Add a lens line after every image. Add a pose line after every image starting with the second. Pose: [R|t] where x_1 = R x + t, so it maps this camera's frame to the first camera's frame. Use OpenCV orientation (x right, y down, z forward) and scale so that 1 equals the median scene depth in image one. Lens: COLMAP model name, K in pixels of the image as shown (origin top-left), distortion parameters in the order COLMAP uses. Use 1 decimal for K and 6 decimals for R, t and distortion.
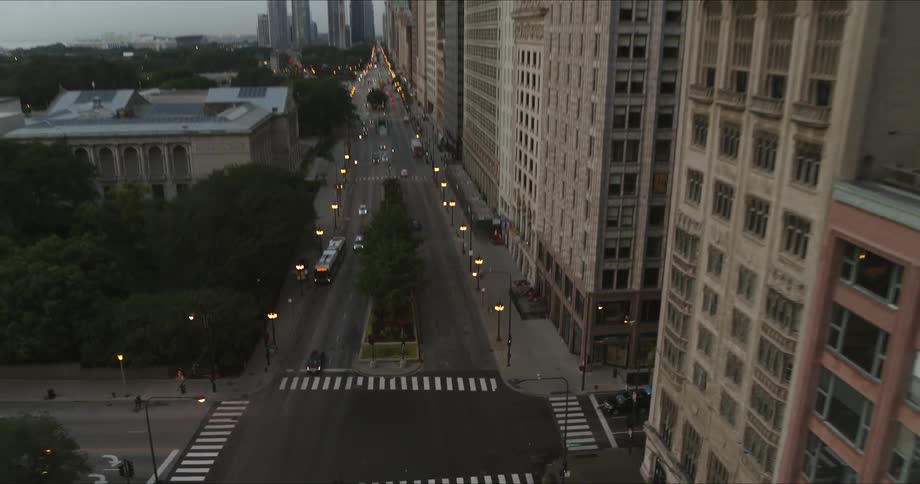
lens RADIAL K [[688.3, 0, 436.1], [0, 688.3, 239.4], [0, 0, 1]] dist [-0.115348, 0.111761]
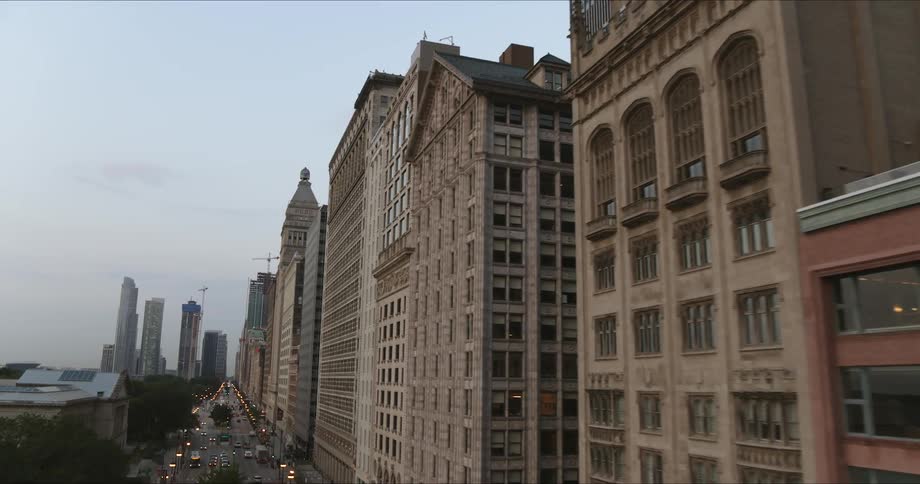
lens RADIAL K [[688.3, 0, 436.1], [0, 688.3, 239.4], [0, 0, 1]] dist [-0.115348, 0.111761]
pose [[0.978053, 0.071141, 0.195836, 0.004883], [0.032200, 0.877003, -0.479405, 0.148250], [-0.205854, 0.475189, 0.855464, 0.194259]]
